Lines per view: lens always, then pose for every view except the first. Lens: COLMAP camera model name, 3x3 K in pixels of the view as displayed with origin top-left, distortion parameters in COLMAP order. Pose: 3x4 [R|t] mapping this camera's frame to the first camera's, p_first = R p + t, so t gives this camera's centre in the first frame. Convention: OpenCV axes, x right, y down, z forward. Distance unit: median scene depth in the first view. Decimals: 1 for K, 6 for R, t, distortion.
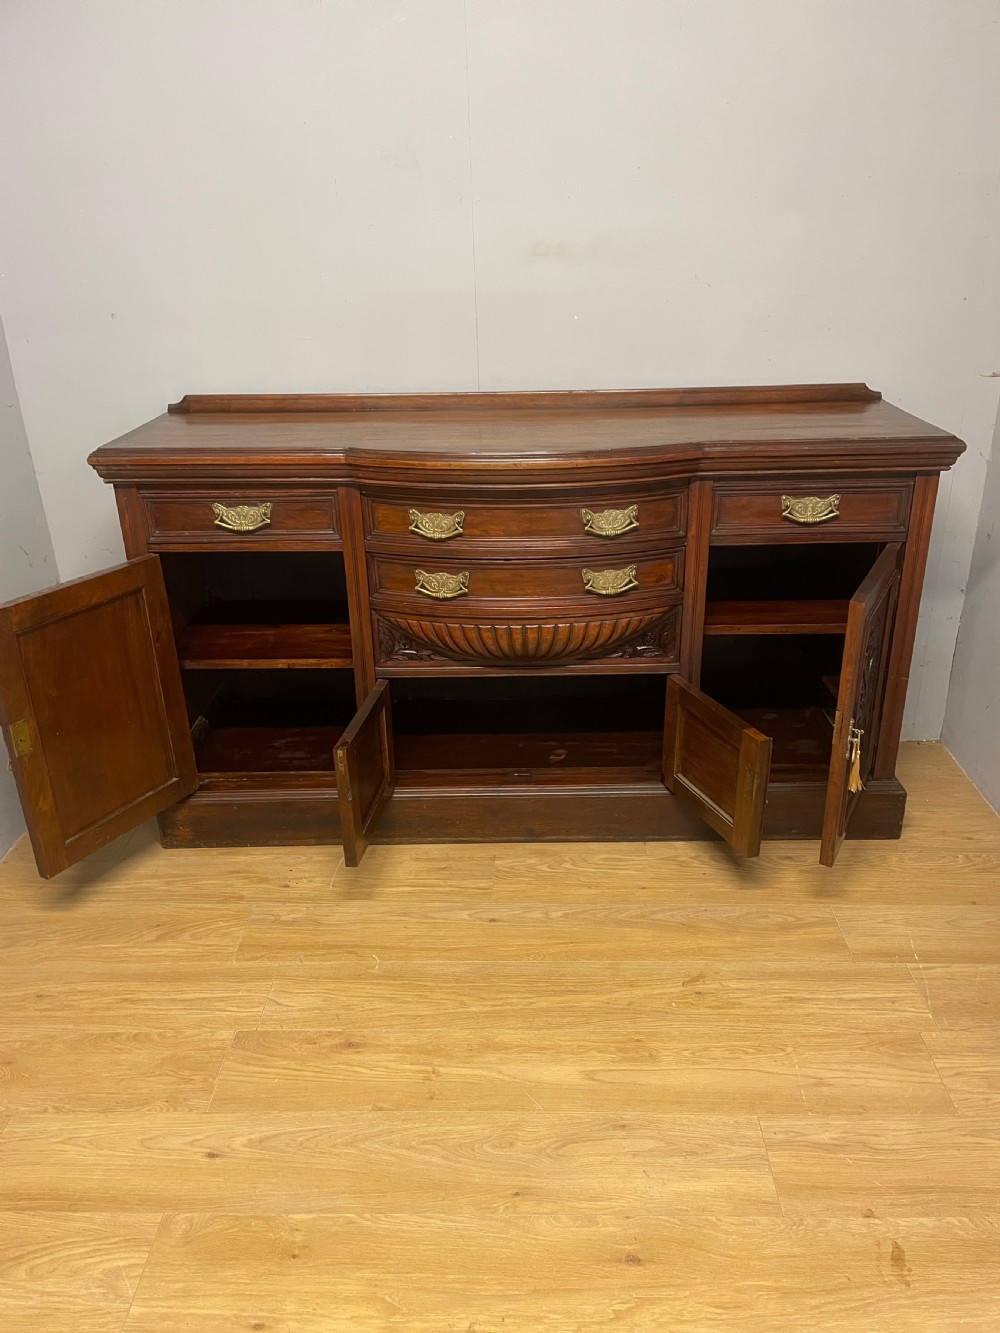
lens RADIAL K [[1014.1, 0, 508.4], [0, 1014.1, 672.4], [0, 0, 1]] dist [0.086008, -0.112753]
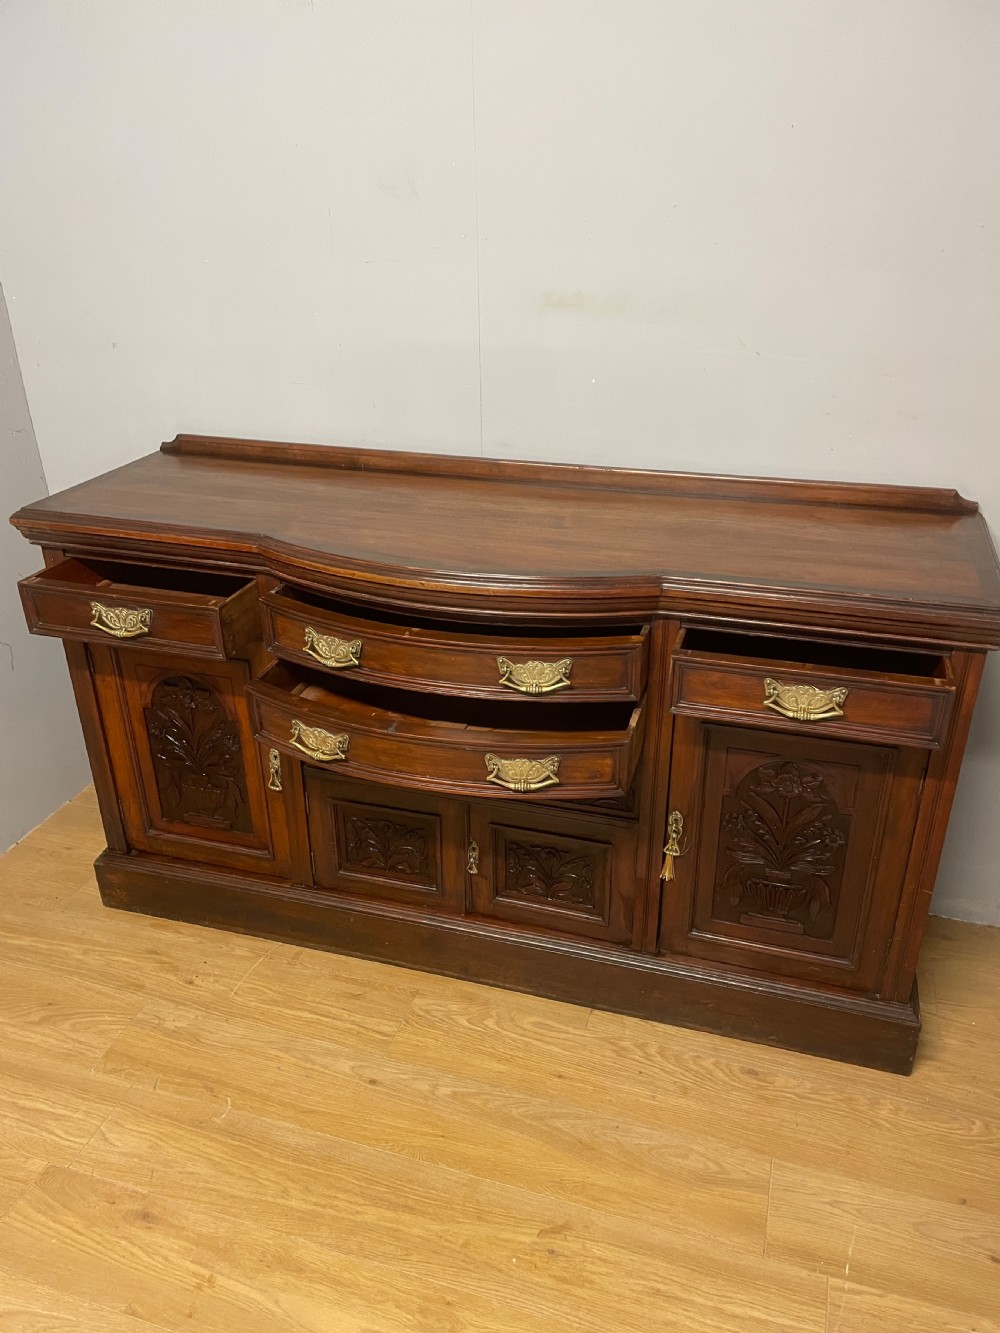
lens RADIAL K [[1014.1, 0, 501.4], [0, 1014.1, 670.8], [0, 0, 1]] dist [0.086008, -0.112753]
pose [[0.959976, 0.137227, -0.244160, 0.259278], [-0.123165, 0.989768, 0.072033, -0.185026], [0.251546, -0.039078, 0.967056, 0.188595]]
